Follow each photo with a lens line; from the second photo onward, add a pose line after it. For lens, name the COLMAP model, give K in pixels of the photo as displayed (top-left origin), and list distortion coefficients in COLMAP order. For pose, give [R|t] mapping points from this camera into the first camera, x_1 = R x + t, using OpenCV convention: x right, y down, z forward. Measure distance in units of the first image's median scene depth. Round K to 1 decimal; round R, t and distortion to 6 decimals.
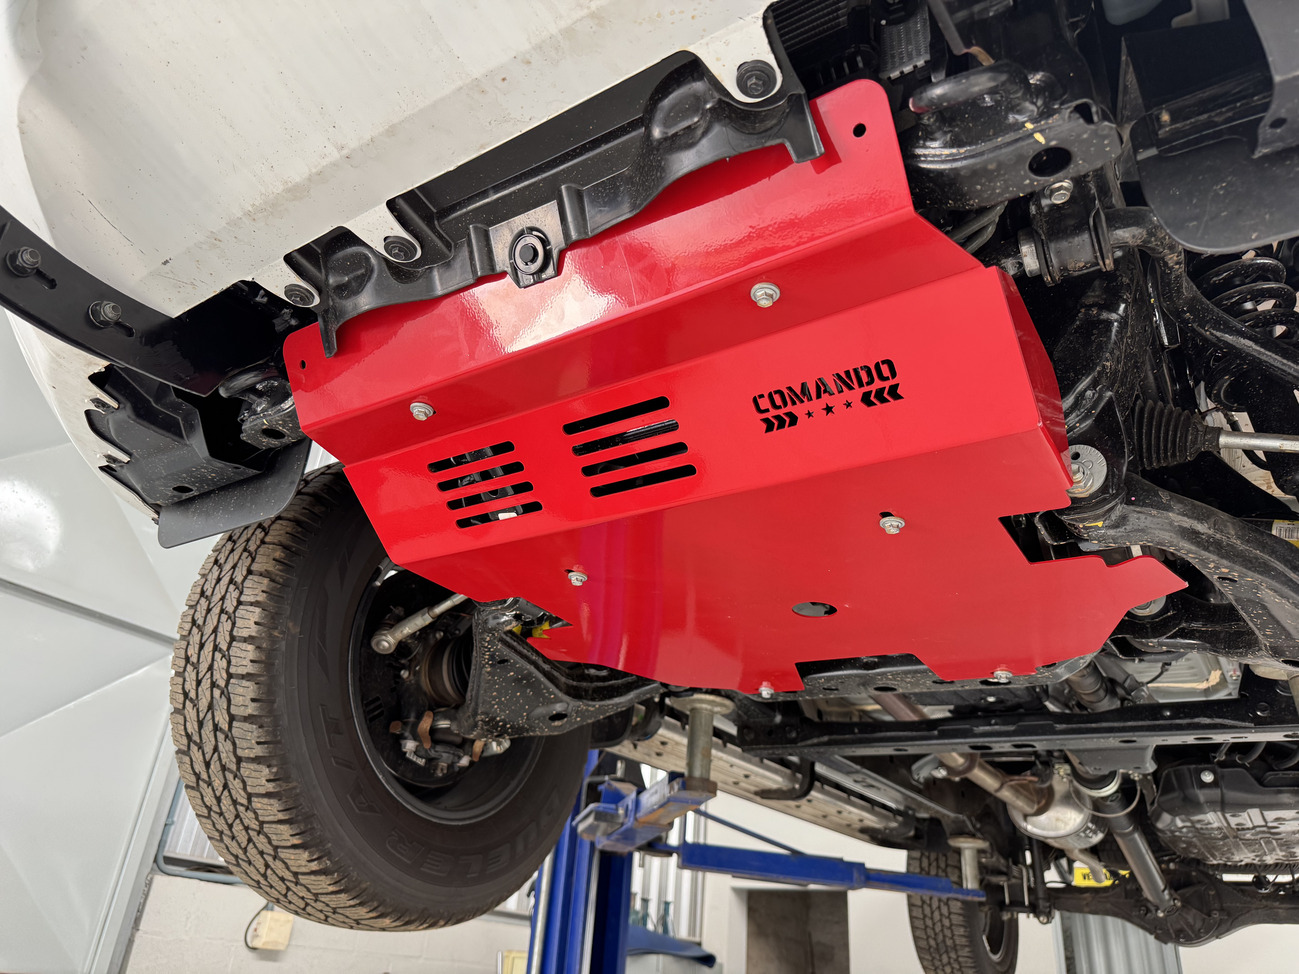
lens RADIAL K [[943.2, 0, 649.5], [0, 943.2, 487.0], [0, 0, 1]] dist [0.050179, -0.102988]
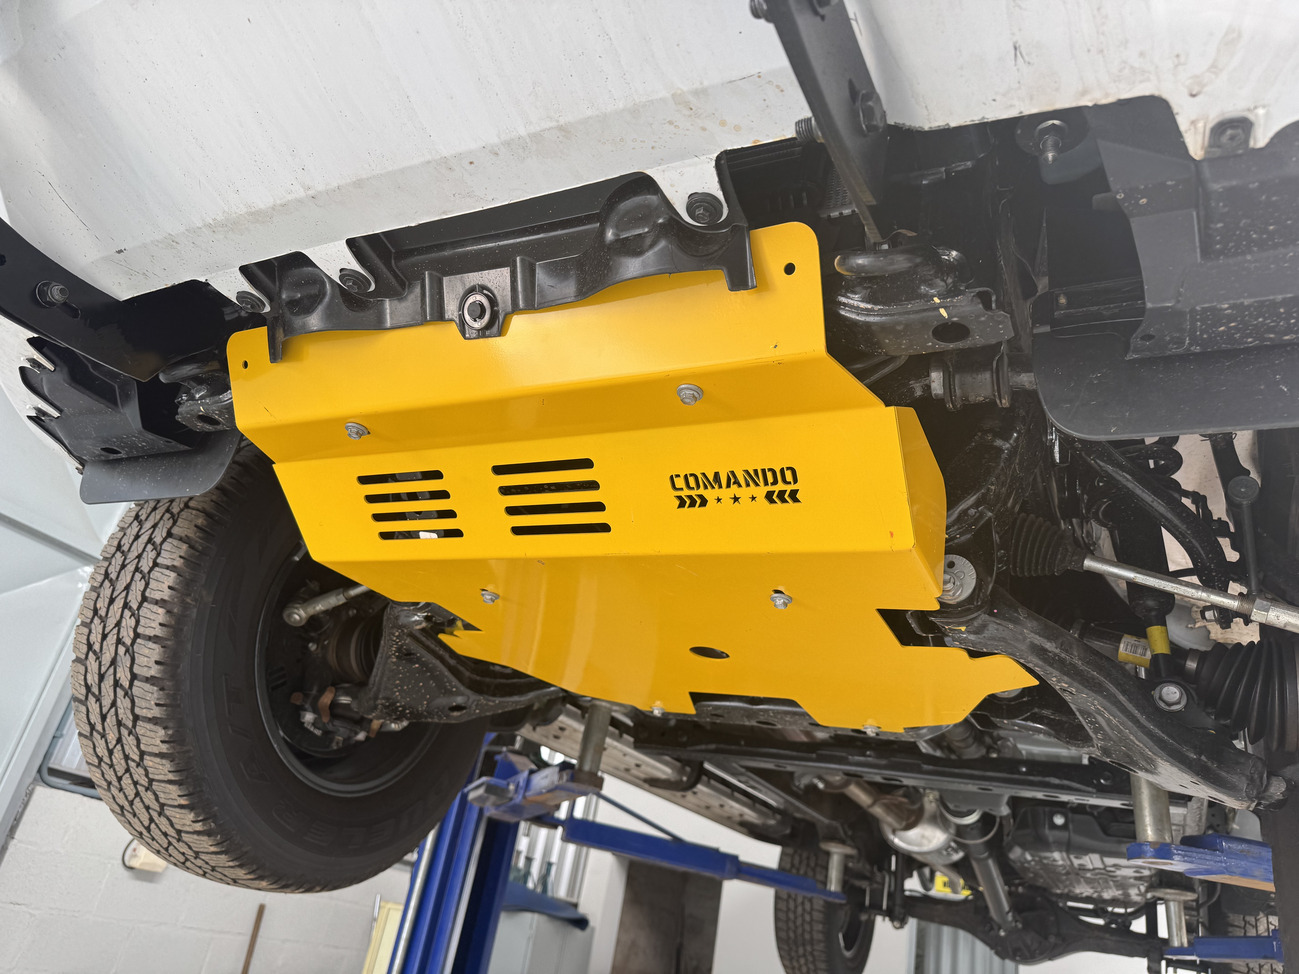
lens RADIAL K [[941.3, 0, 664.6], [0, 941.3, 493.4], [0, 0, 1]] dist [0.033312, -0.060412]
pose [[0.986737, 0.142150, 0.078383, 0.014678], [-0.145569, 0.988549, 0.039759, -0.071458], [-0.071833, -0.050642, 0.996130, -0.041134]]
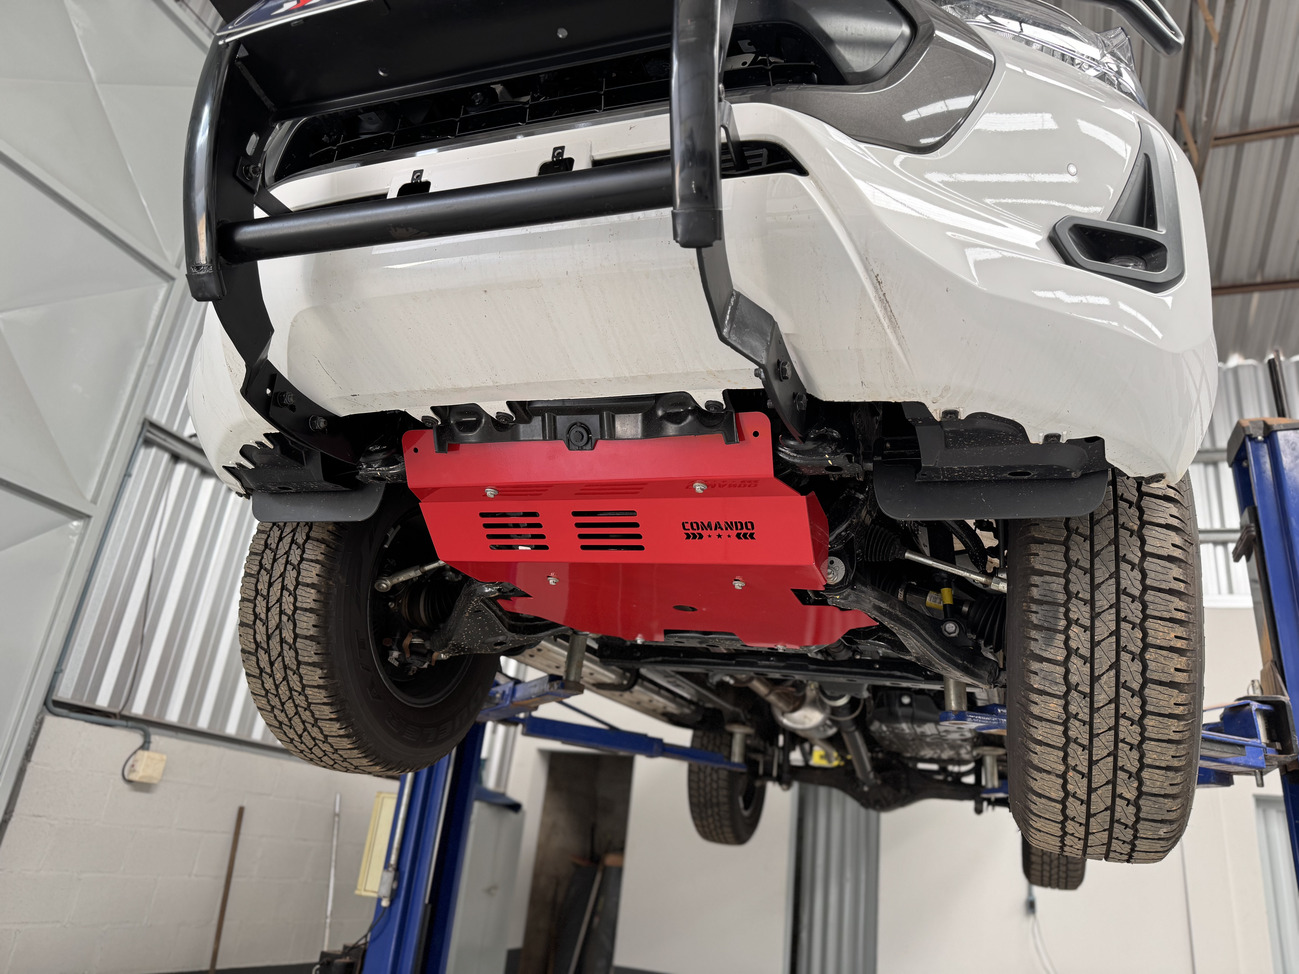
lens RADIAL K [[936.7, 0, 670.1], [0, 936.7, 491.7], [0, 0, 1]] dist [0.116351, -0.193975]
pose [[0.969199, 0.113929, 0.218341, -0.210382], [-0.142386, 0.982592, 0.119330, -0.236009], [-0.200945, -0.146743, 0.968549, -0.526121]]
